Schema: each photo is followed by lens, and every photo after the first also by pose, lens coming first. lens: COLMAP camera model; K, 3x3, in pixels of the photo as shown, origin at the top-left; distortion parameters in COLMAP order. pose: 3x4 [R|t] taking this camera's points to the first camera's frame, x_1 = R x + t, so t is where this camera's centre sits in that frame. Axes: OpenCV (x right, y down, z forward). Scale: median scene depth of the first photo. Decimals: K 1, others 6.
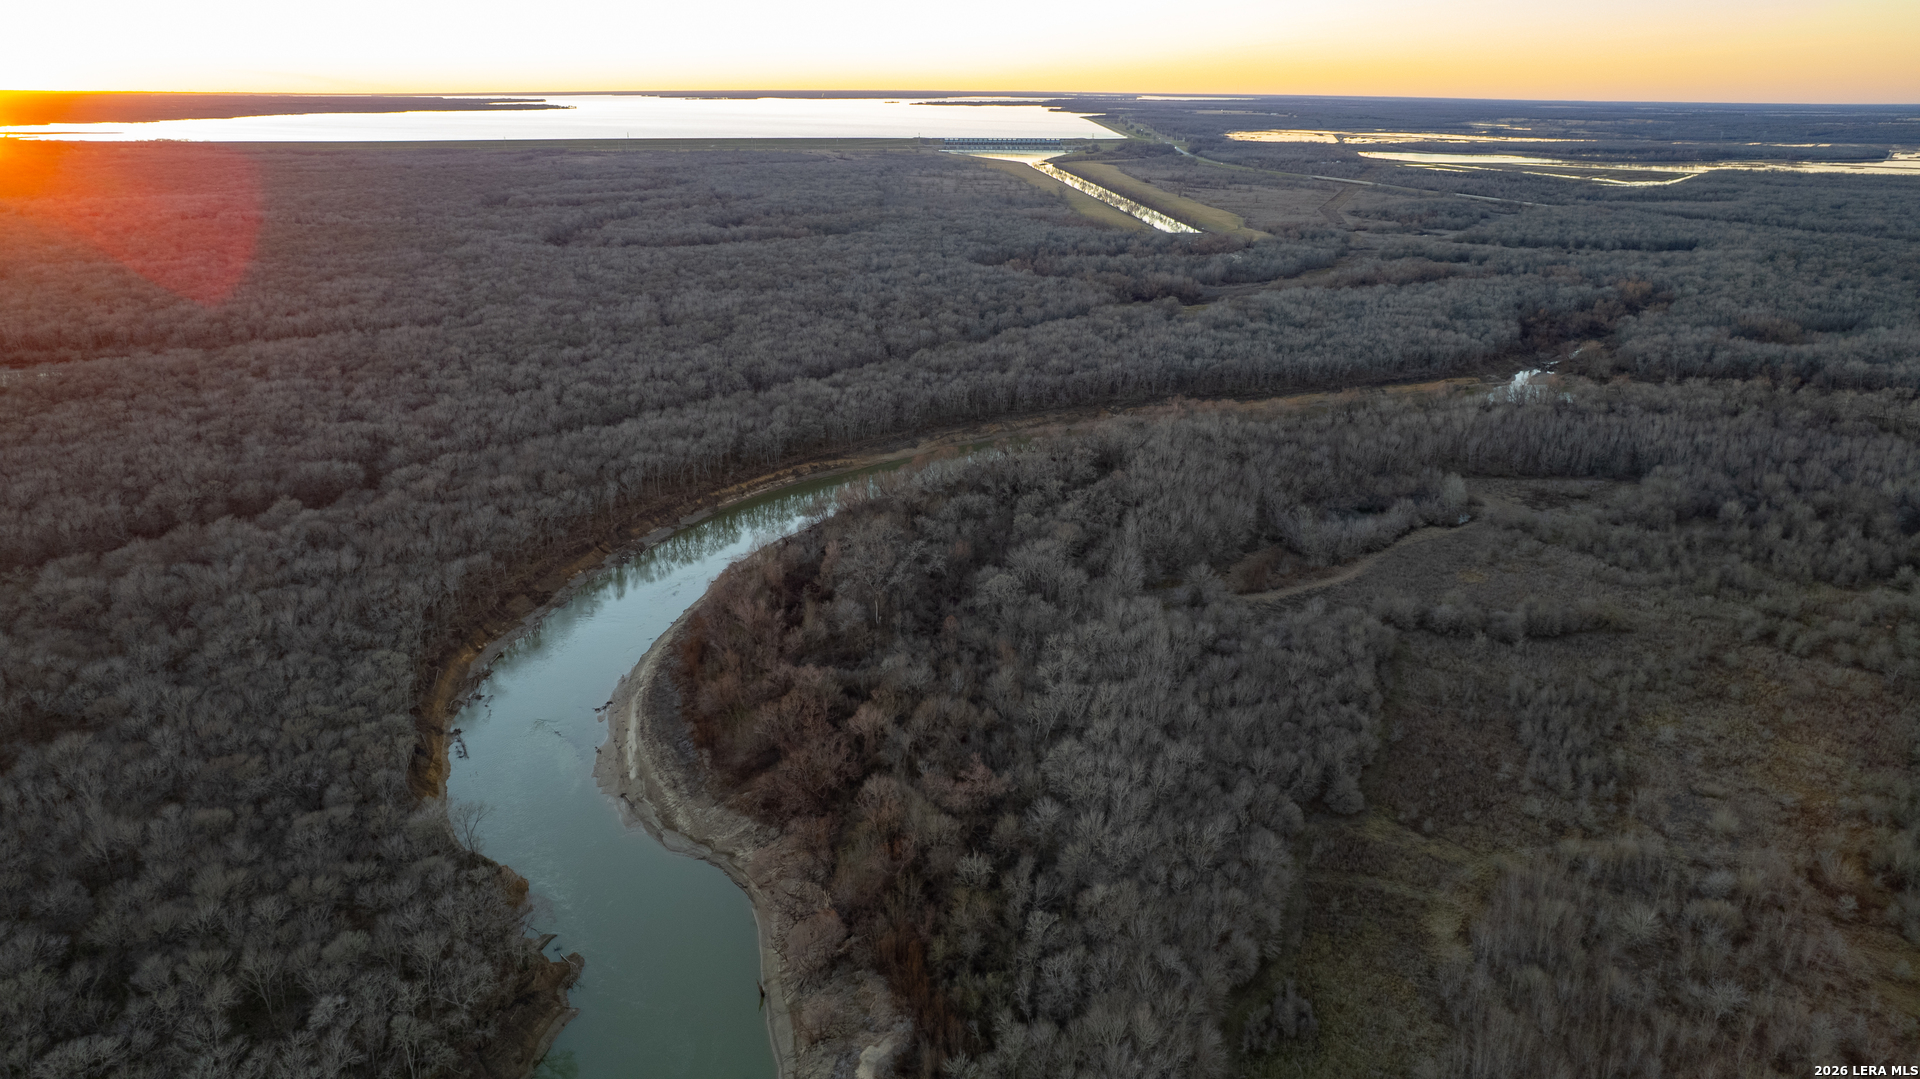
lens RADIAL K [[1229.5, 0, 970.4], [0, 1229.5, 531.3], [0, 0, 1]] dist [-0.071326, 0.065655]
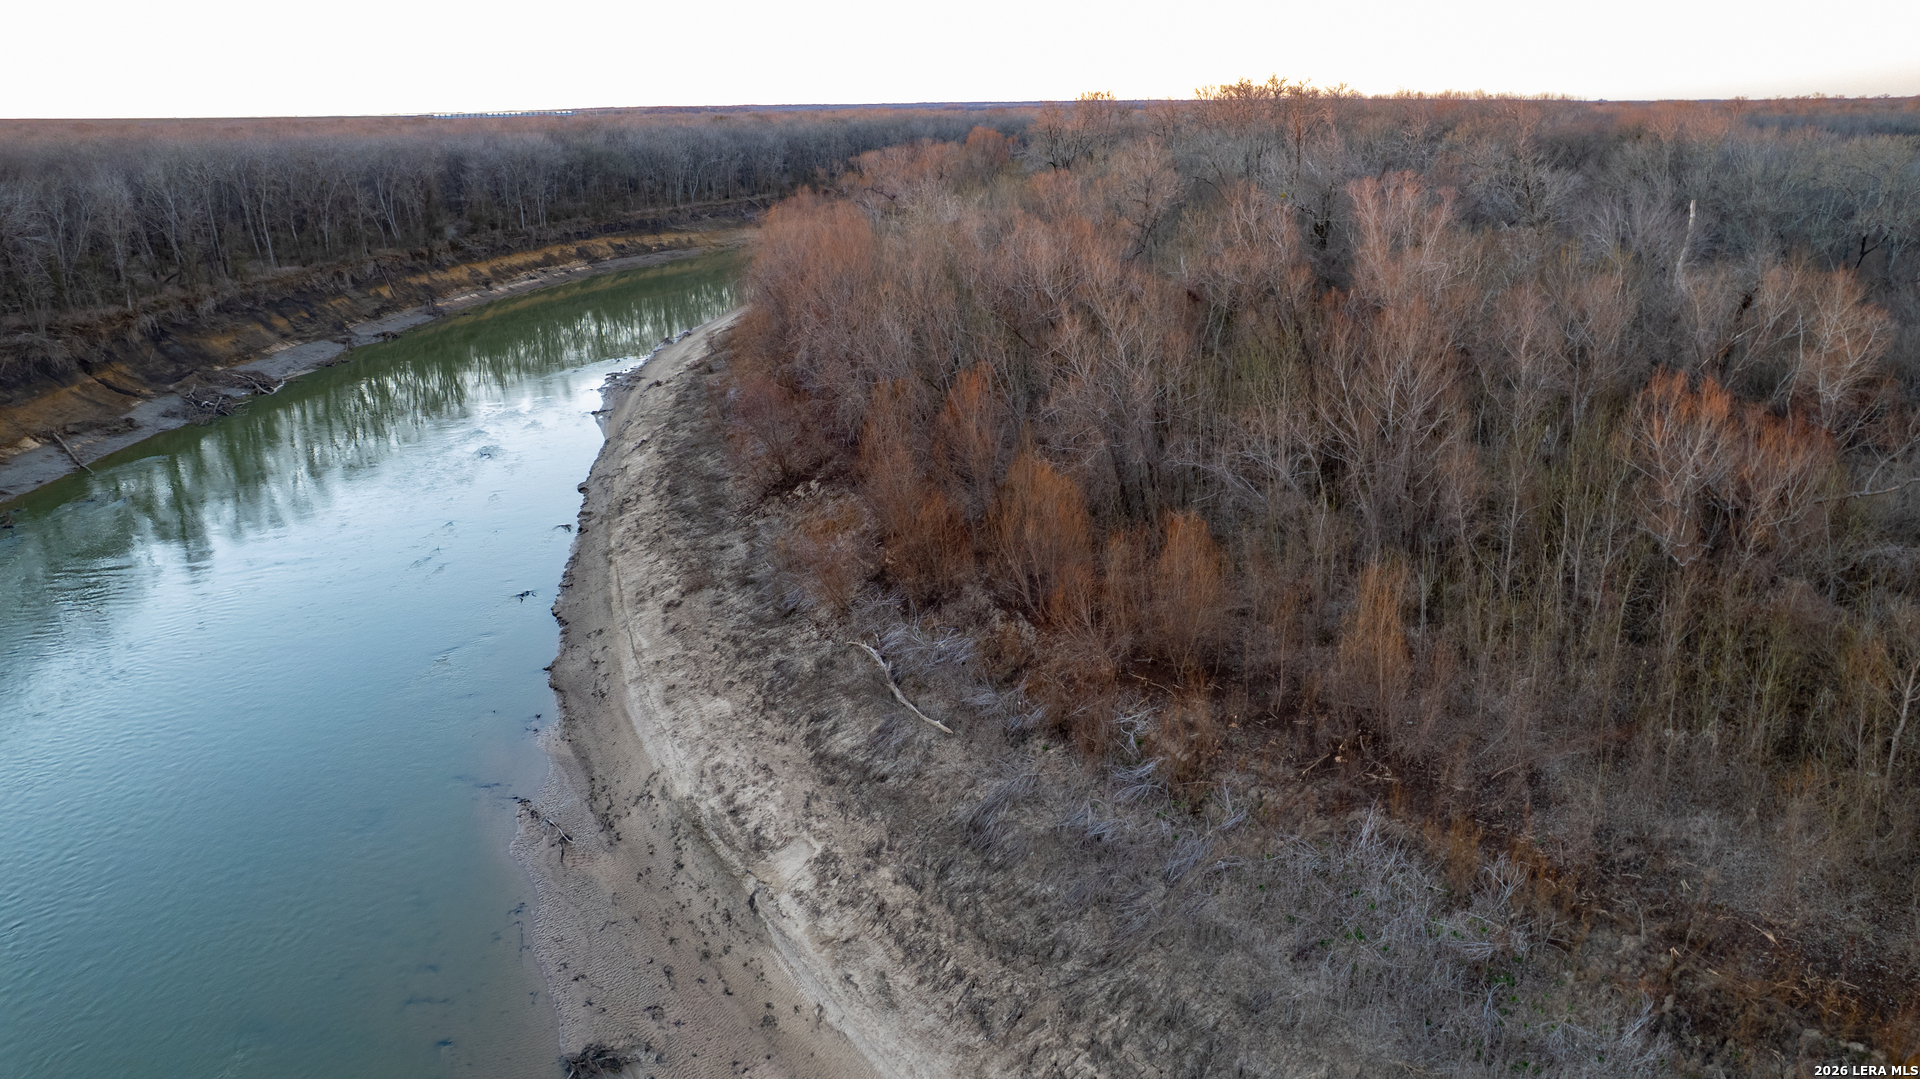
lens RADIAL K [[1229.5, 0, 957.1], [0, 1229.5, 533.9], [0, 0, 1]] dist [-0.071326, 0.065655]
pose [[0.921282, -0.145438, 0.360675, -0.268439], [0.150480, 0.988511, 0.014229, 0.086384], [-0.358601, 0.041166, 0.932583, 0.798048]]
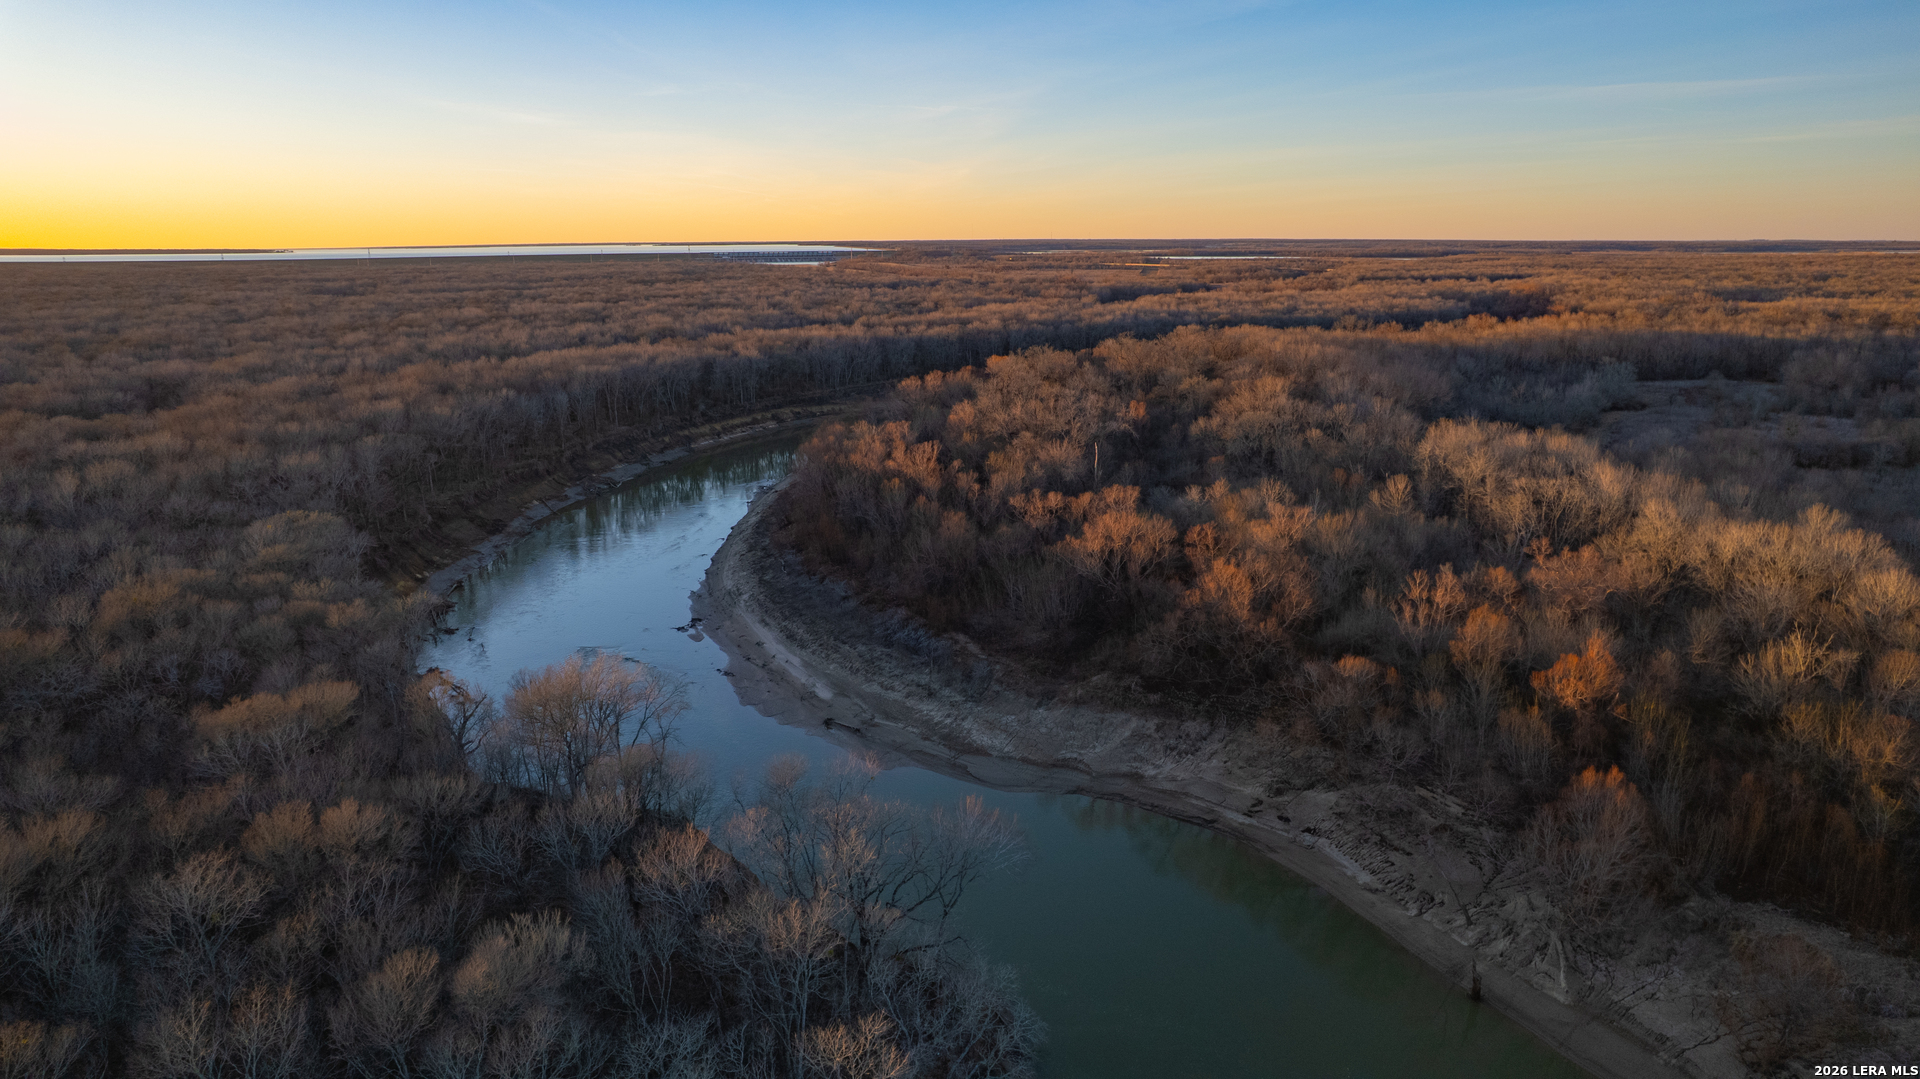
lens RADIAL K [[1229.5, 0, 967.2], [0, 1229.5, 532.9], [0, 0, 1]] dist [-0.071326, 0.065655]
pose [[0.978396, -0.058392, 0.198322, -0.254945], [0.080736, 0.991028, -0.106512, 0.154609], [-0.190323, 0.120223, 0.974332, 0.373280]]
